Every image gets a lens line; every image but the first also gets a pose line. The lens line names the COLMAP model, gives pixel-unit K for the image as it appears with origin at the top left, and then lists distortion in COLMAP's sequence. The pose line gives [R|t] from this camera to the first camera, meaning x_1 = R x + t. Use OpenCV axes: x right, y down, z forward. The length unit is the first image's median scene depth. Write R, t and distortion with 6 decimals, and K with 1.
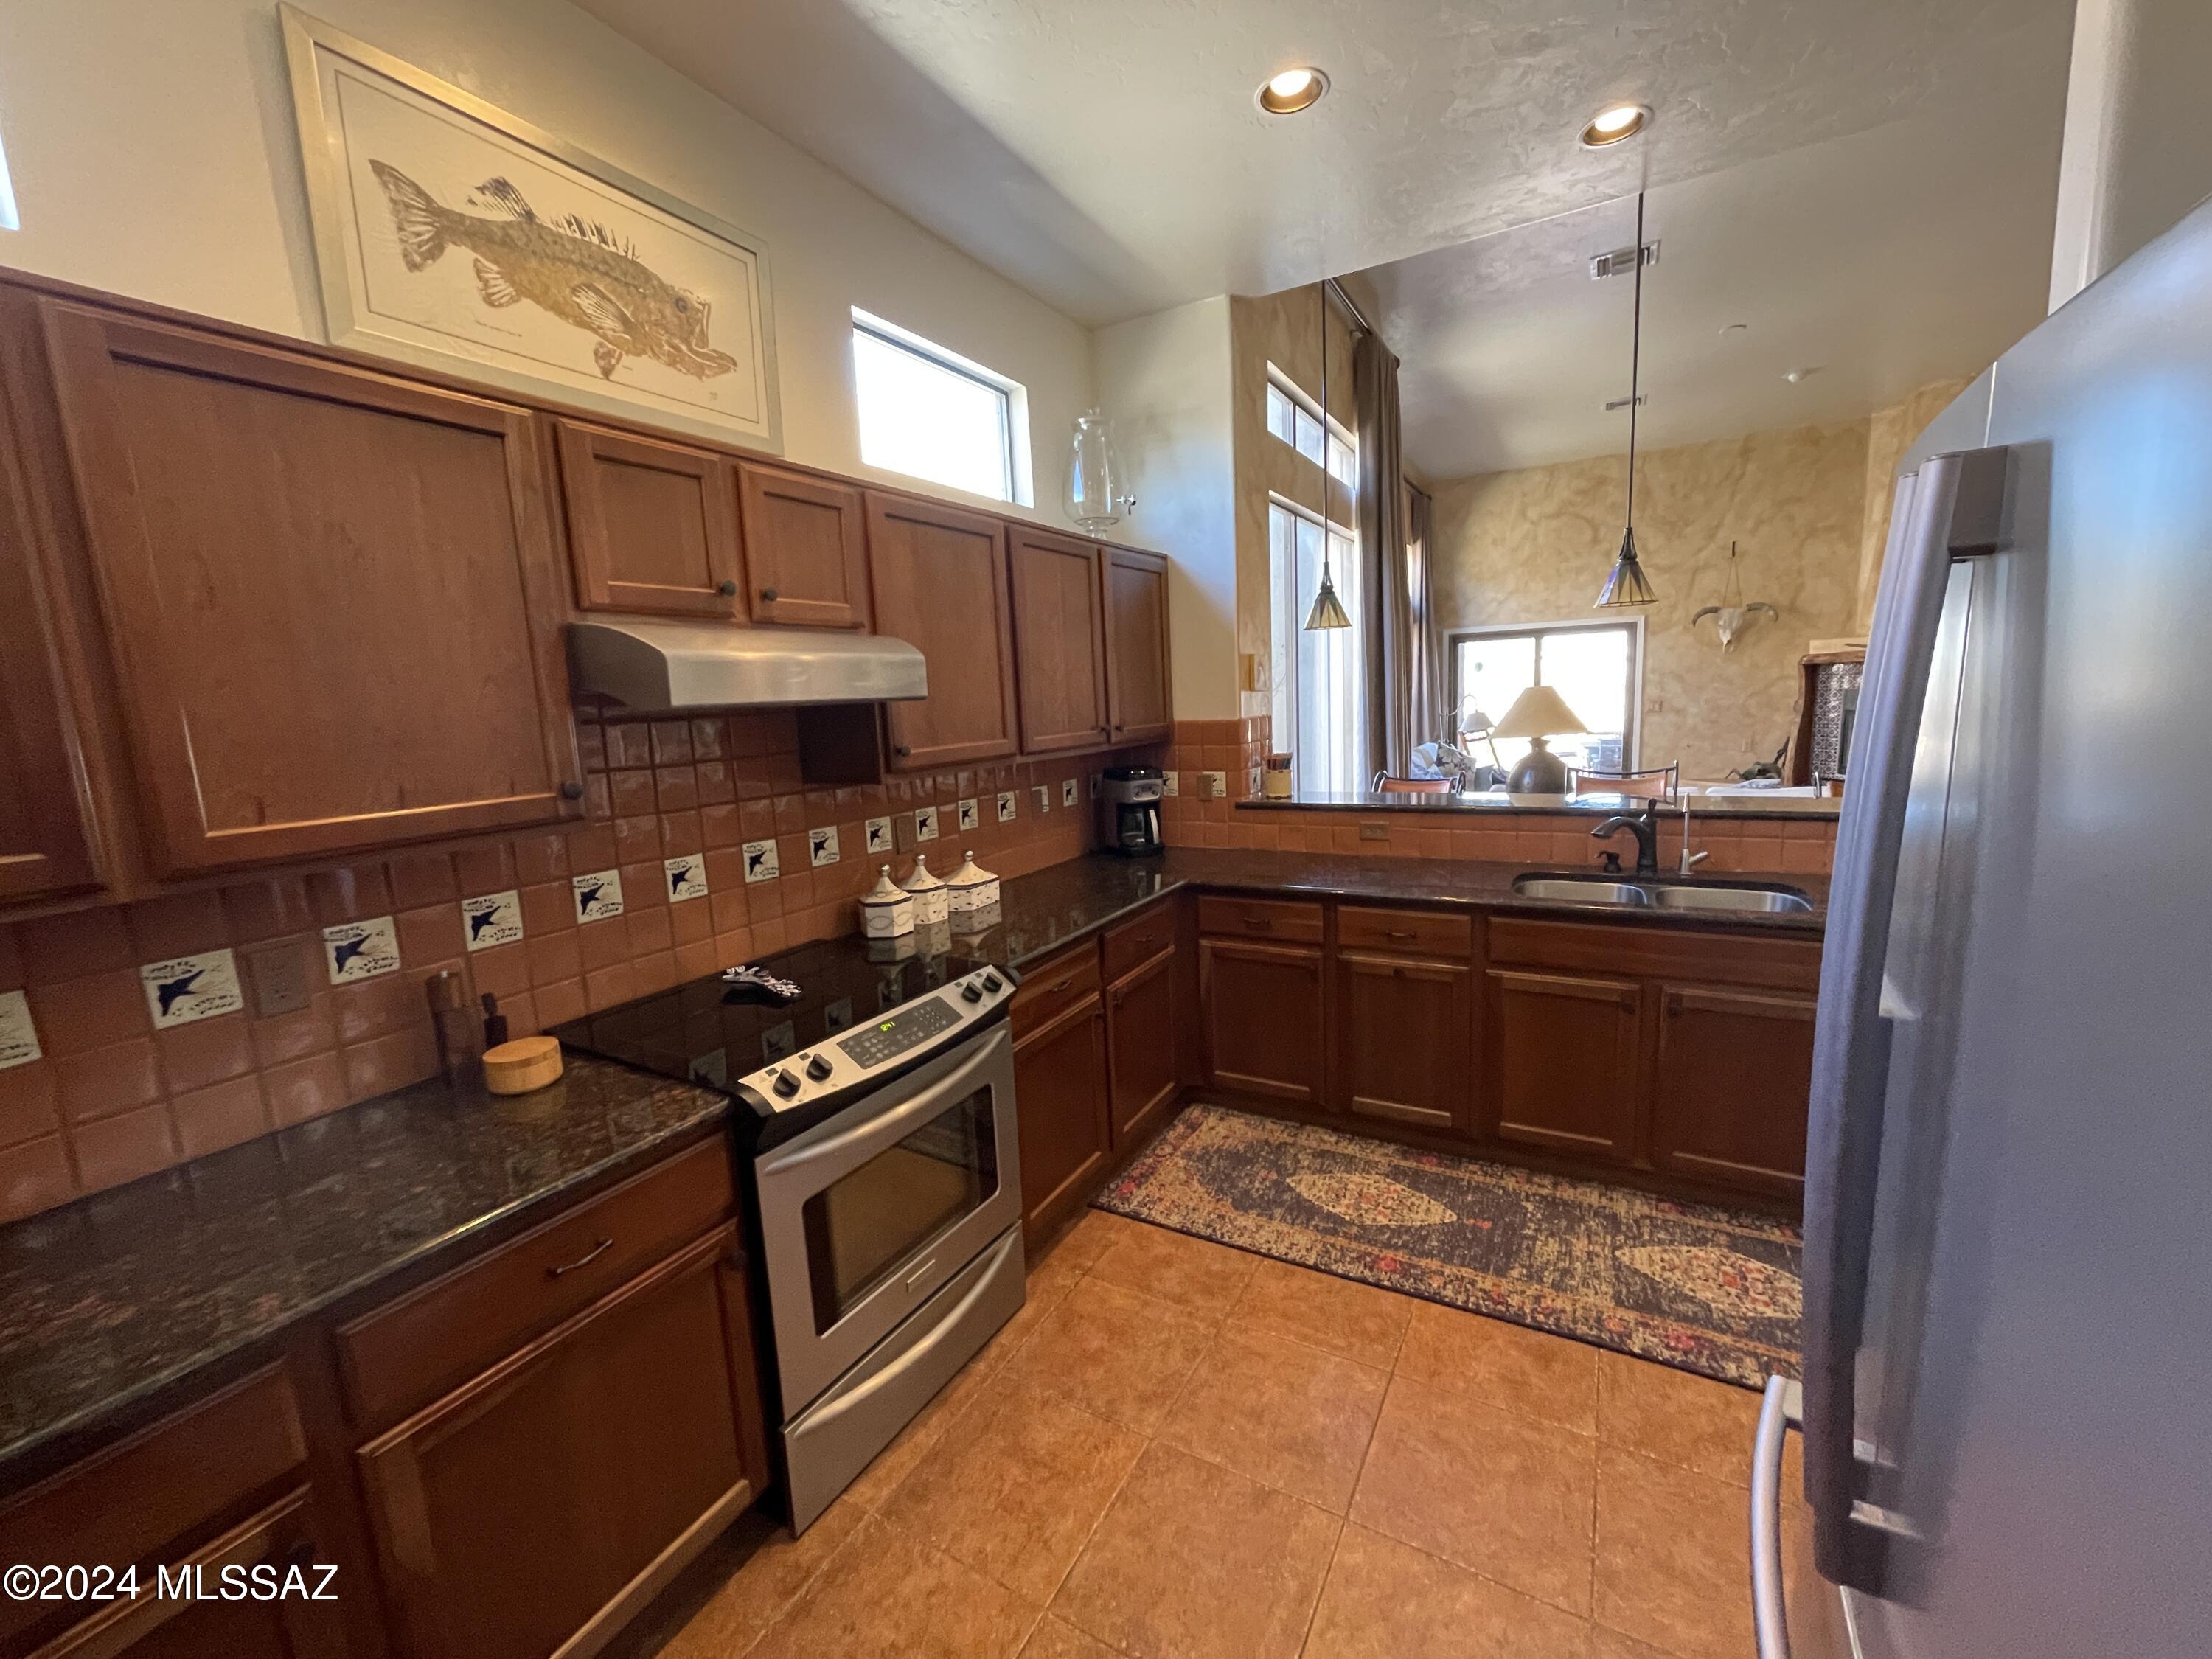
lens RADIAL K [[899.4, 0, 1094.3], [0, 899.4, 820.3], [0, 0, 1]] dist [-0.002311, -0.000244]
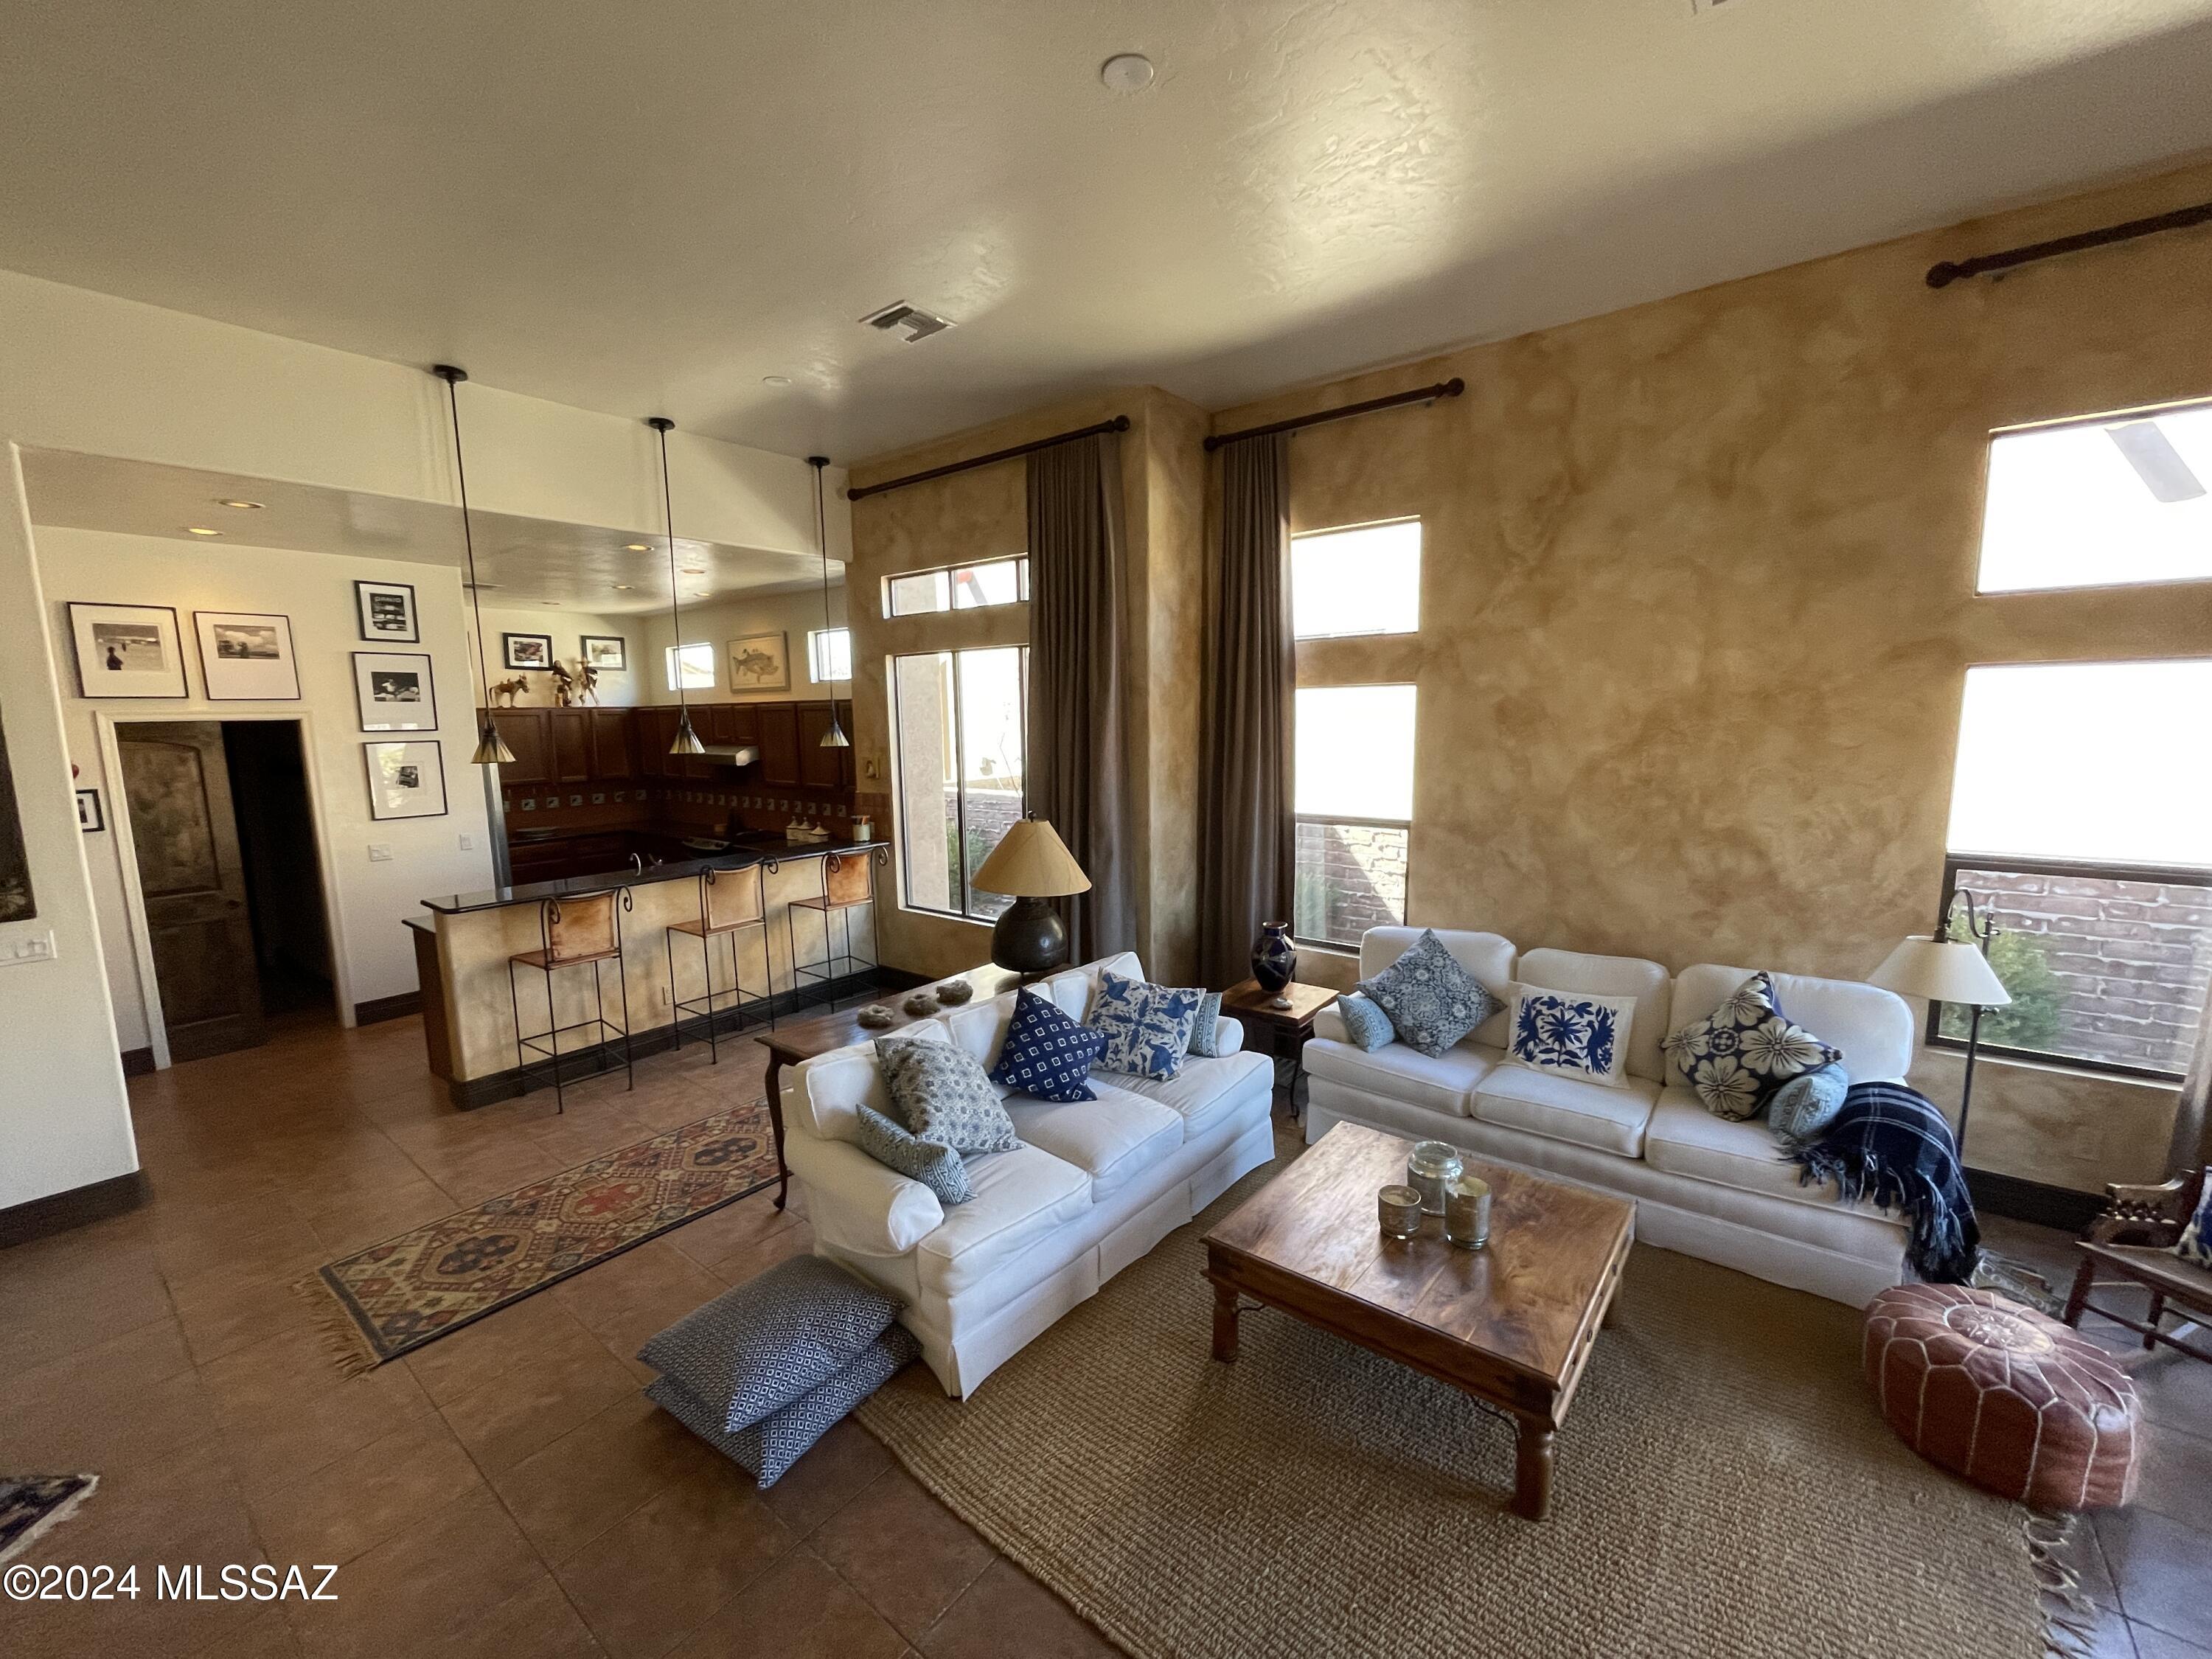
lens RADIAL K [[899.4, 0, 1094.3], [0, 899.4, 820.3], [0, 0, 1]] dist [-0.002311, -0.000244]
pose [[-0.156236, 0.177531, -0.971634, 0.733475], [-0.104521, 0.975220, 0.194993, -0.185481], [0.982174, 0.132021, -0.133809, 0.690219]]
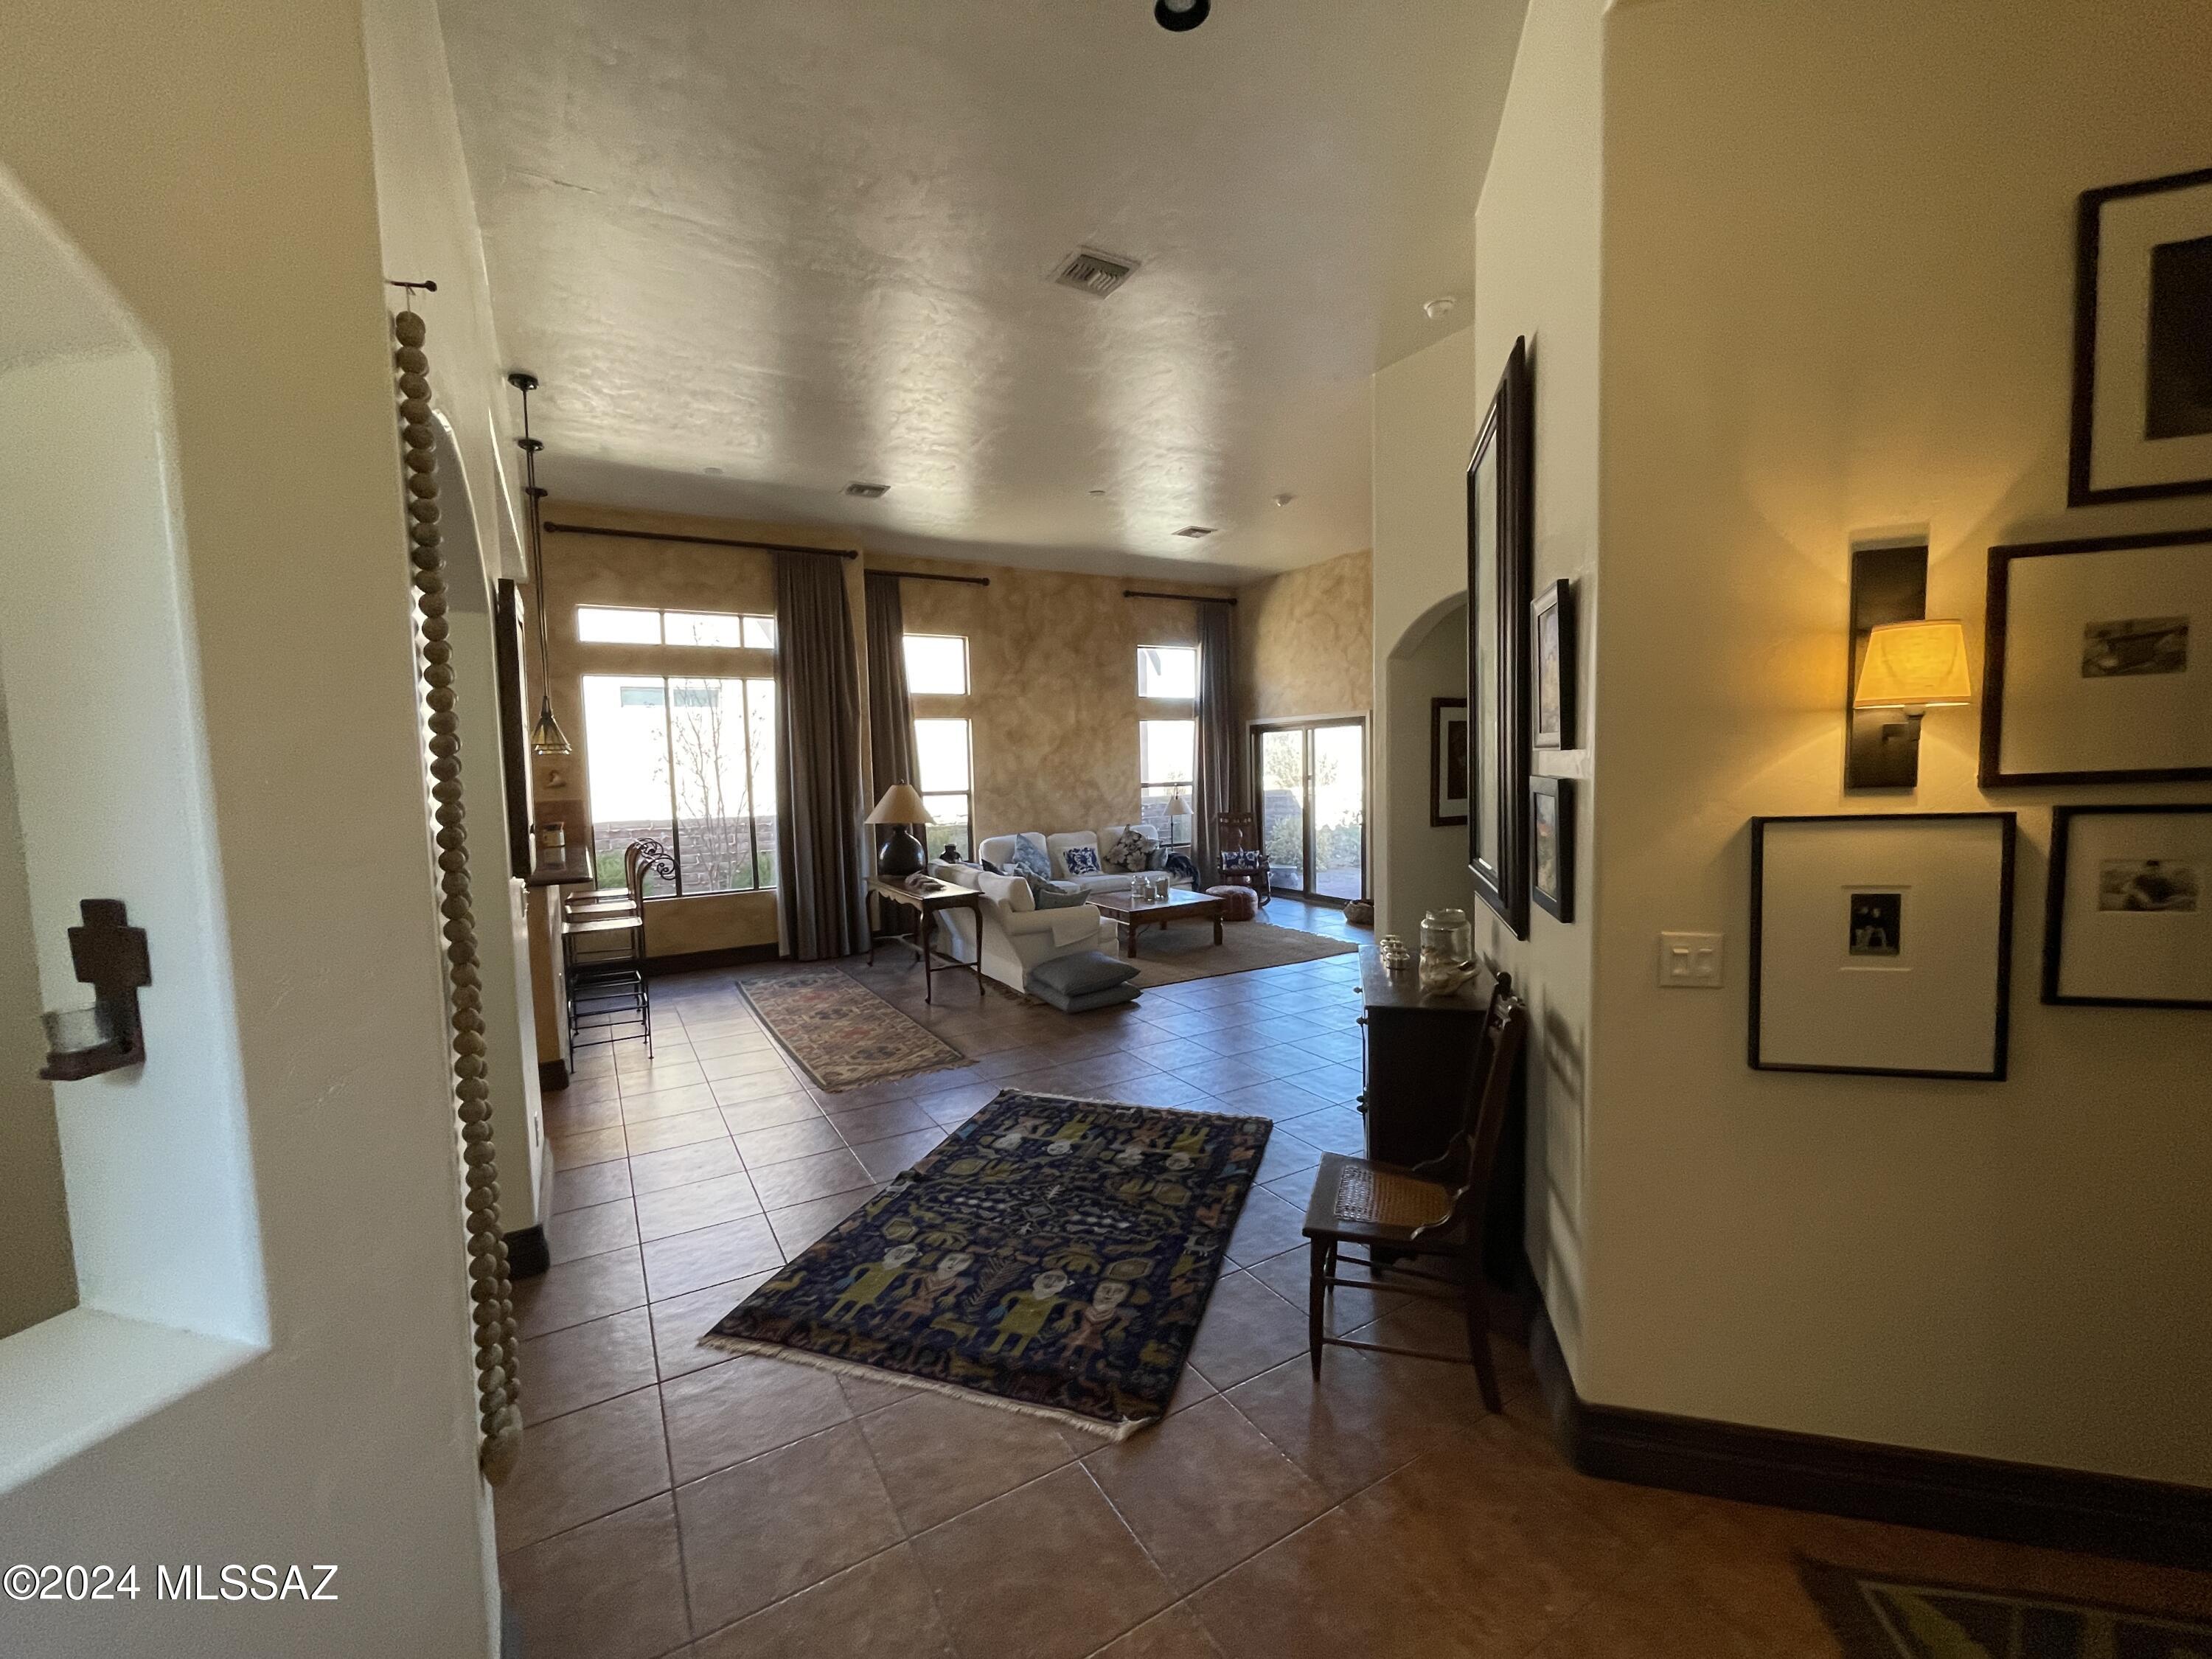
lens RADIAL K [[899.4, 0, 1094.3], [0, 899.4, 820.3], [0, 0, 1]] dist [-0.002311, -0.000244]
pose [[0.867204, 0.054106, -0.495005, 0.823533], [-0.082587, 0.995940, -0.035826, -0.044026], [0.491056, 0.071949, 0.868152, -0.007873]]
